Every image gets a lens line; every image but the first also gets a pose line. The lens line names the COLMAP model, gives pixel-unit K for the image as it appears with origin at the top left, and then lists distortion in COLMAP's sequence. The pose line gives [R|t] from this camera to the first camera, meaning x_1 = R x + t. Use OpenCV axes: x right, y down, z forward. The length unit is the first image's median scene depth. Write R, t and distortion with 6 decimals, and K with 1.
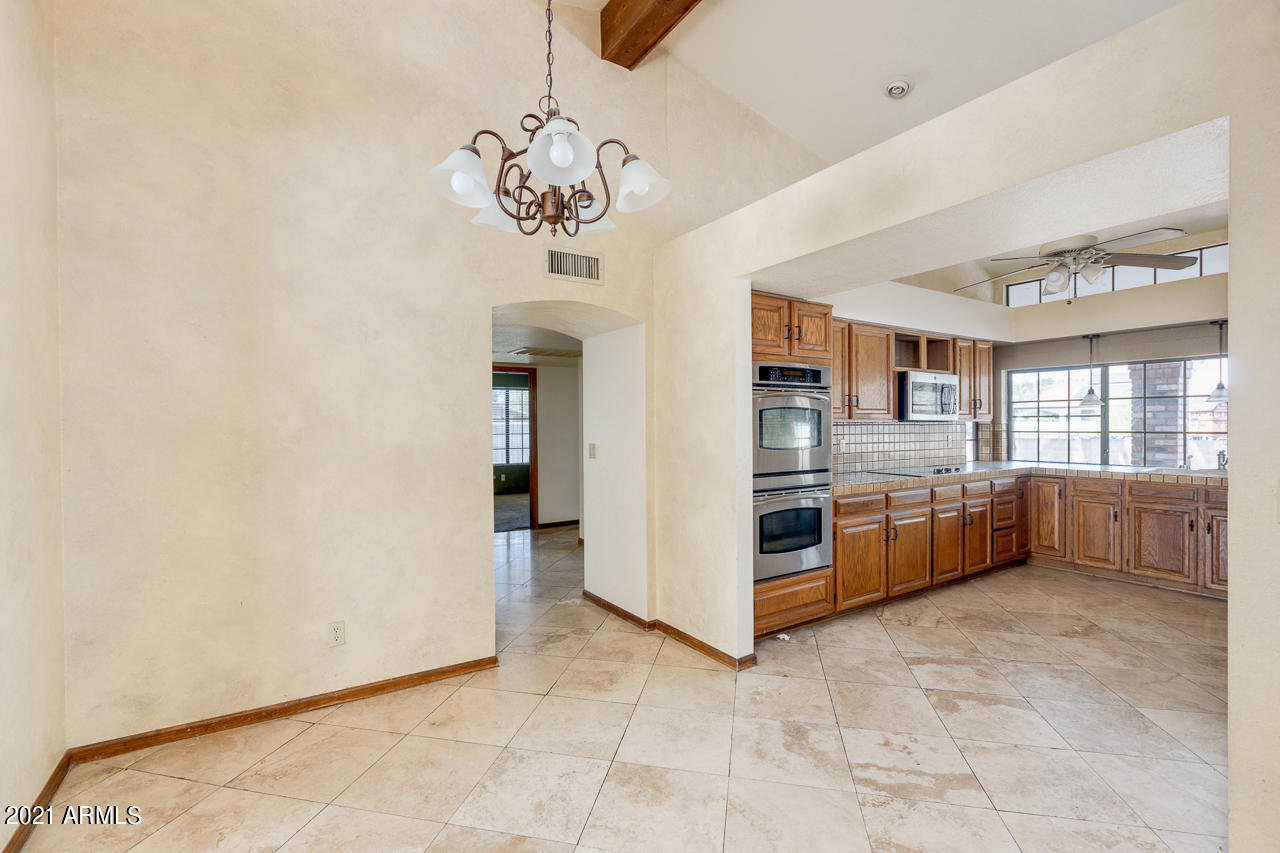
lens RADIAL K [[568.7, 0, 633.0], [0, 568.7, 431.8], [0, 0, 1]] dist [-0.001754, -0.000378]
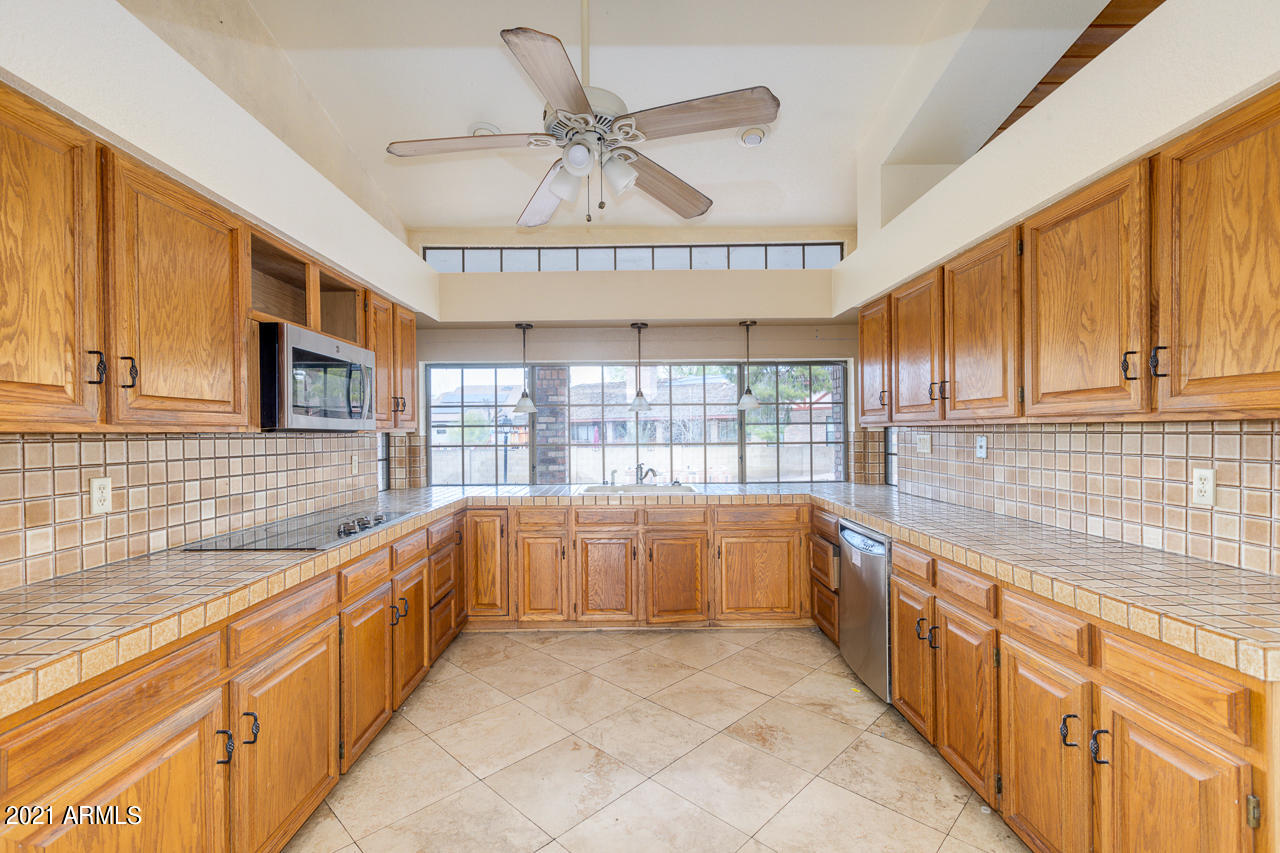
lens RADIAL K [[568.7, 0, 633.0], [0, 568.7, 431.8], [0, 0, 1]] dist [-0.001754, -0.000378]
pose [[0.535473, 0.002125, 0.844550, 0.241291], [0.017450, 0.999756, -0.013579, -0.006361], [-0.844372, 0.022009, 0.535305, 0.504404]]
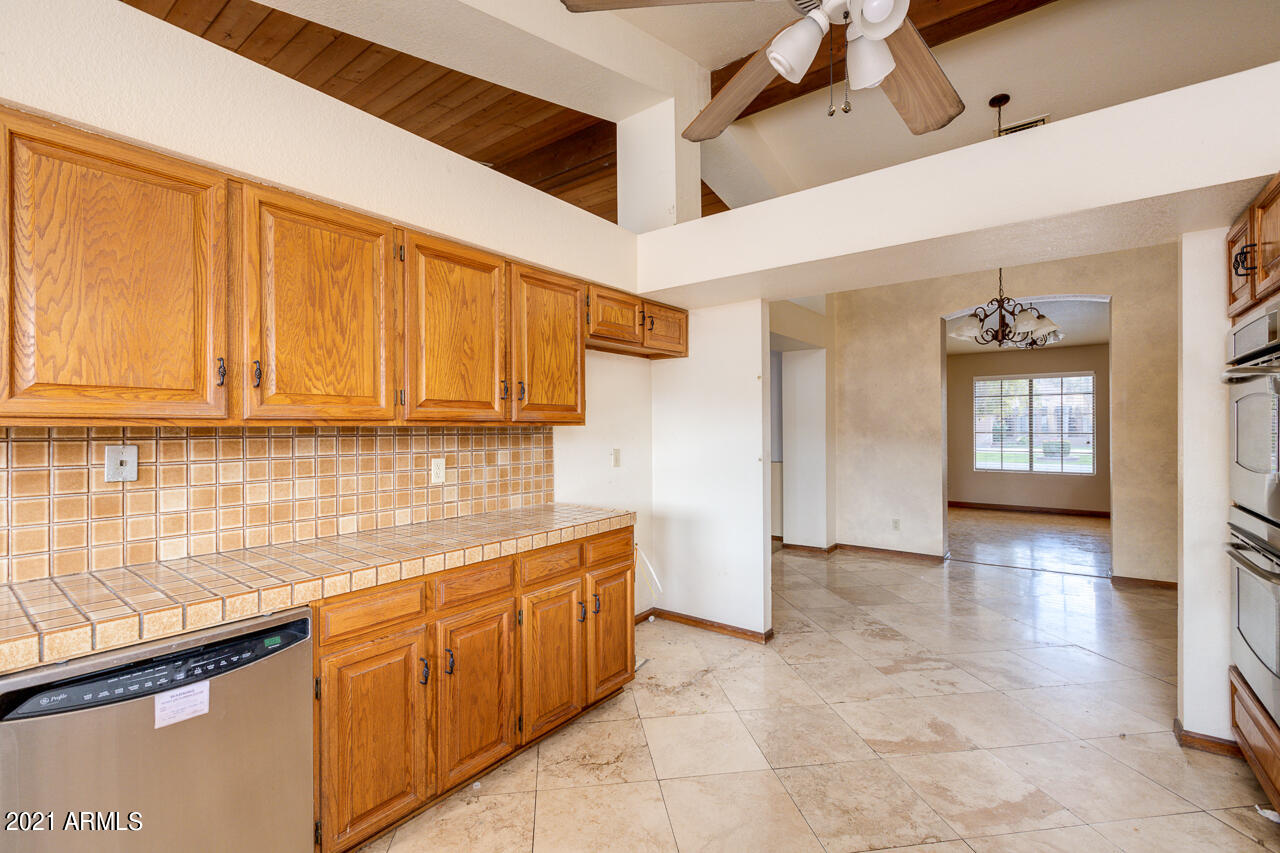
lens RADIAL K [[559.7, 0, 636.4], [0, 559.7, 425.6], [0, 0, 1]] dist [-0.001539, -0.000105]
pose [[-0.937925, 0.011540, -0.346645, 0.781962], [0.007393, 0.999884, 0.013284, -0.019366], [0.346759, 0.009897, -0.937902, 0.984132]]
